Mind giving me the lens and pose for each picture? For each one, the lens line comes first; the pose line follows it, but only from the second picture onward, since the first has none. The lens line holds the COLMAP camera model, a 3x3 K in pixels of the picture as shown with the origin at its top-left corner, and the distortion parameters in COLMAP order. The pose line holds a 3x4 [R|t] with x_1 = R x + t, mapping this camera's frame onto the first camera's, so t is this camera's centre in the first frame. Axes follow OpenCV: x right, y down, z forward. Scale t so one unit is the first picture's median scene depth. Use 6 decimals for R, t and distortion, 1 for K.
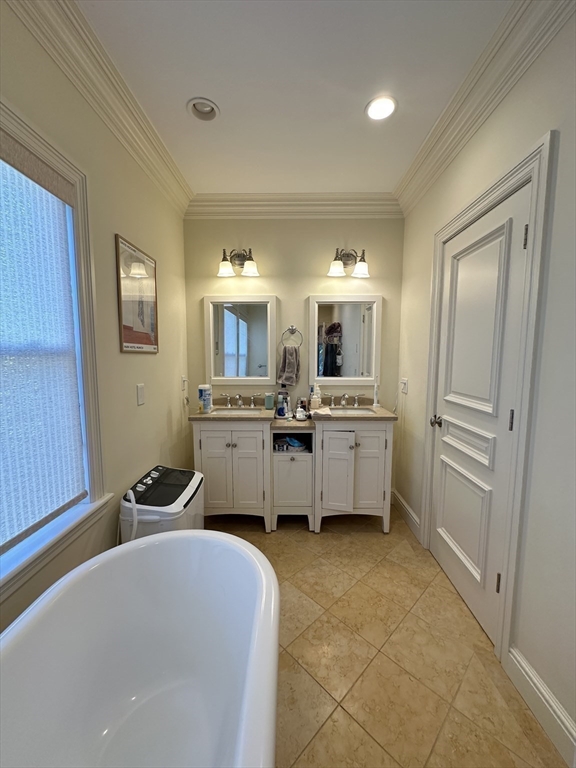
lens RADIAL K [[307.9, 0, 287.7], [0, 307.9, 386.6], [0, 0, 1]] dist [-0.001895, 0.000545]
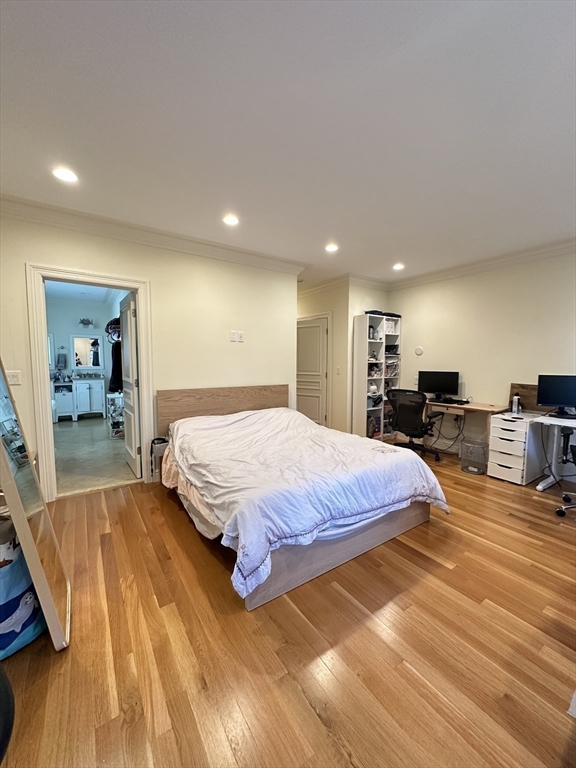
lens RADIAL K [[307.9, 0, 286.6], [0, 307.9, 384.5], [0, 0, 1]] dist [-0.001895, 0.000545]
pose [[0.817077, -0.040631, 0.575095, 0.065343], [0.050667, 0.998715, -0.001426, 0.241463], [-0.574298, 0.030304, 0.818085, -2.362592]]
